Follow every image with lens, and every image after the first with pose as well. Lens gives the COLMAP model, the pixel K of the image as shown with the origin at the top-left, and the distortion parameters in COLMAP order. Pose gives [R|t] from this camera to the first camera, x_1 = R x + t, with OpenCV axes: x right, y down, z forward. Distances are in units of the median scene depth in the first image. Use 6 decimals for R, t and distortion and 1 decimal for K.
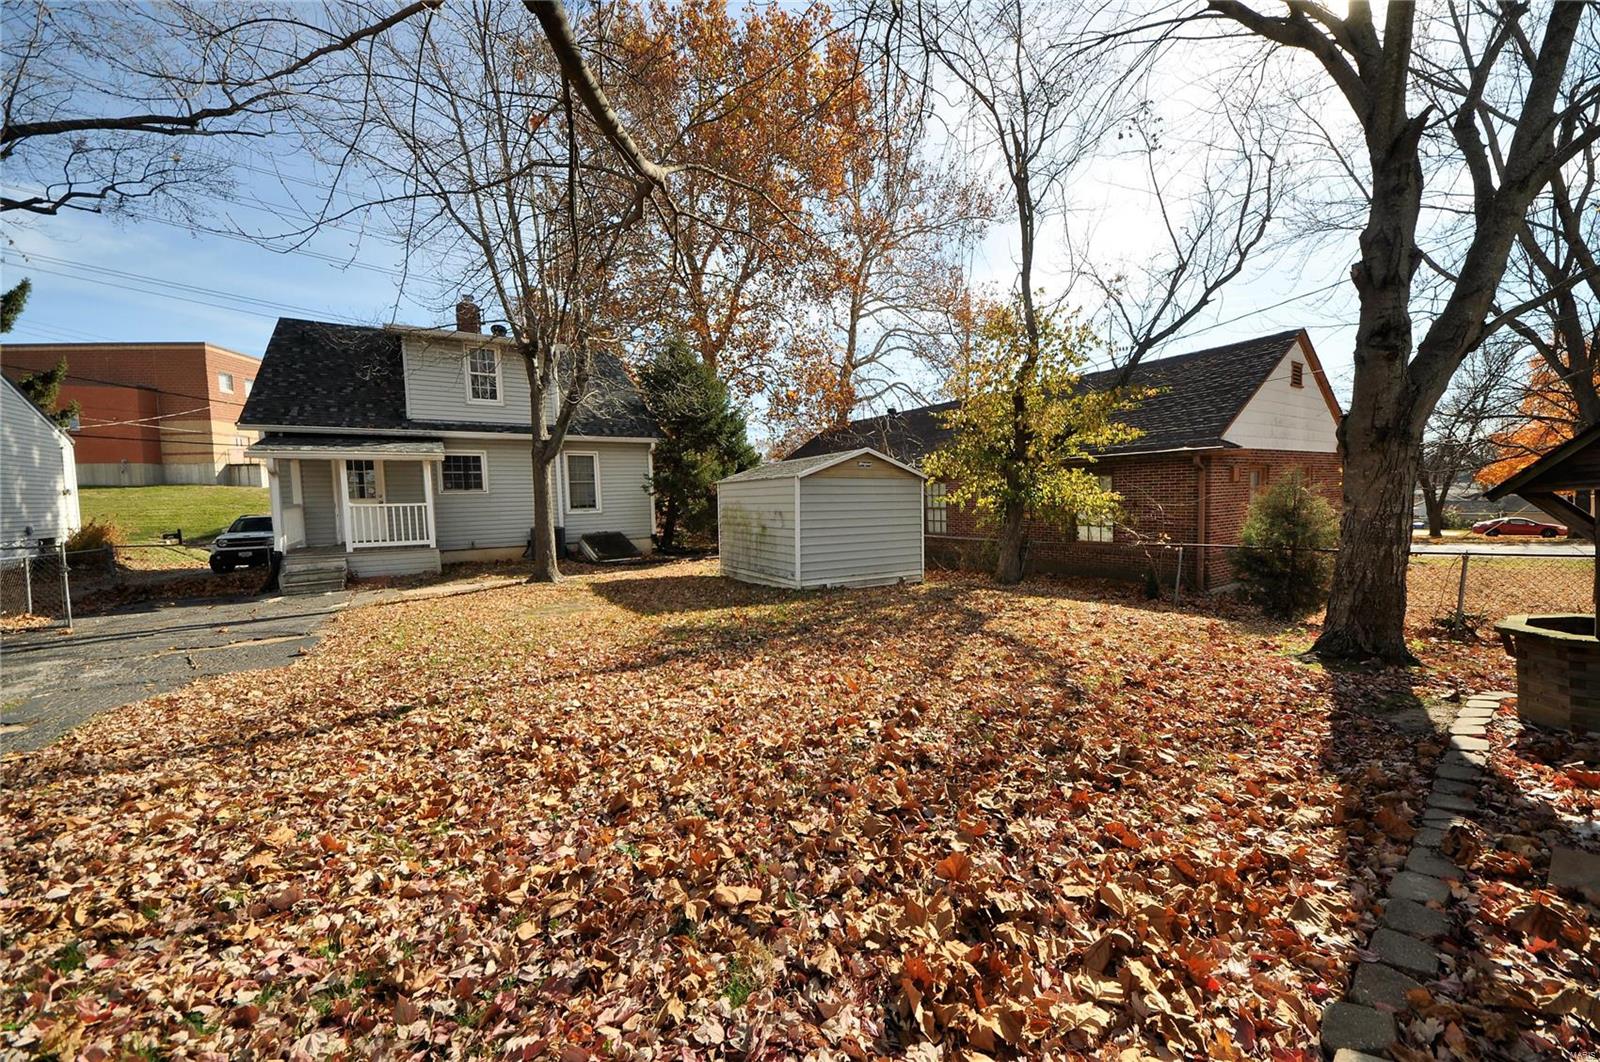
lens RADIAL K [[560.1, 0, 806.4], [0, 560.1, 530.1], [0, 0, 1]] dist [0.019662, -0.014800]
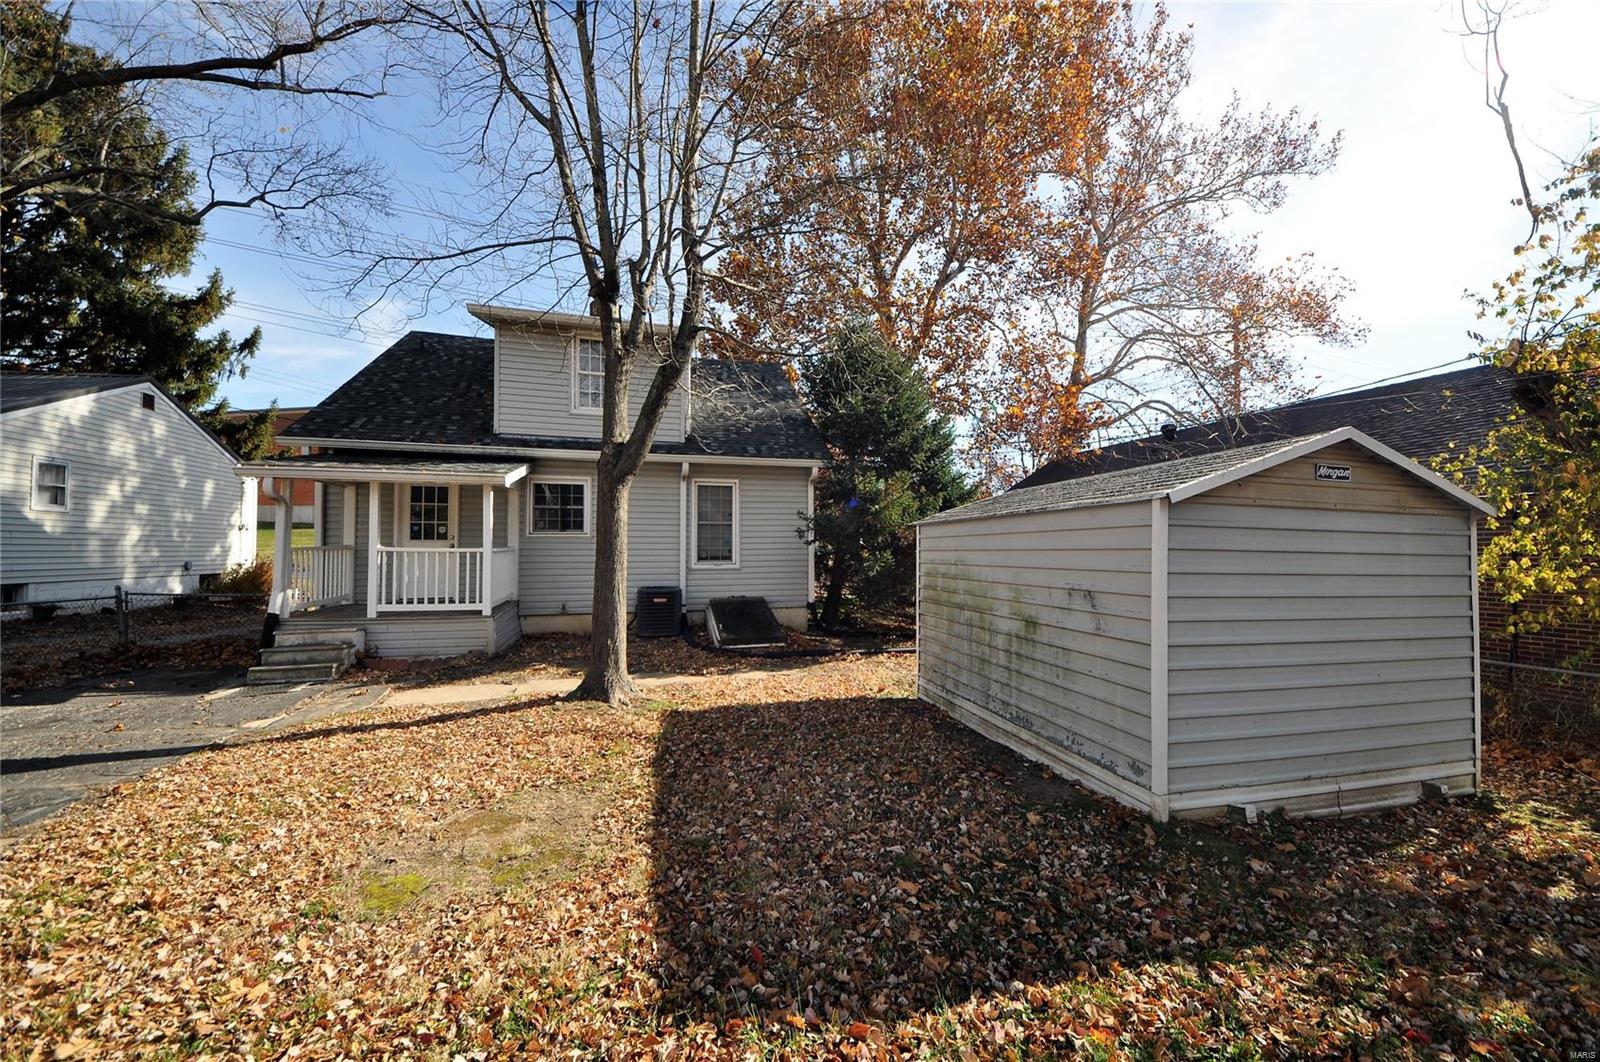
lens RADIAL K [[566.1, 0, 807.5], [0, 566.1, 531.4], [0, 0, 1]] dist [0.039023, -0.024940]
pose [[0.952707, 0.016356, -0.303450, -0.075289], [-0.043833, 0.995505, -0.083958, -0.021058], [0.300713, 0.093288, 0.949141, 0.360225]]
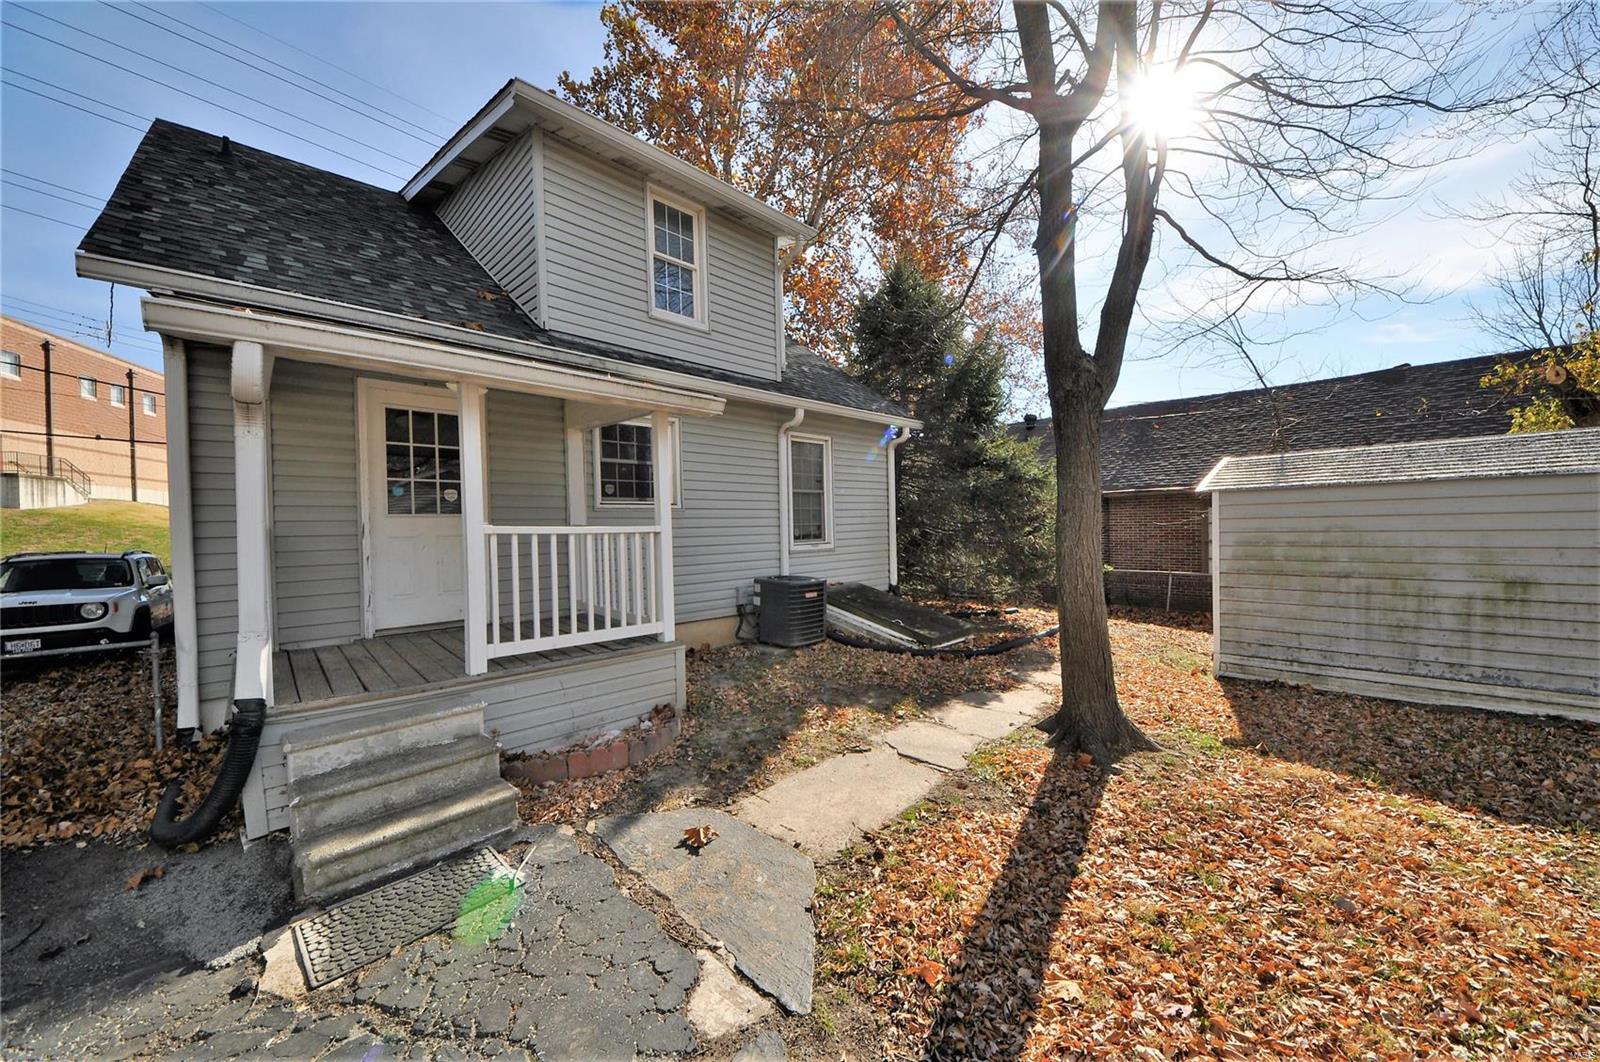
lens RADIAL K [[566.1, 0, 807.5], [0, 566.1, 531.4], [0, 0, 1]] dist [0.039023, -0.024940]
pose [[0.979138, 0.005940, 0.203108, -0.503033], [0.006122, 0.998257, -0.058705, -0.015841], [-0.203102, 0.058724, 0.977395, 0.464672]]
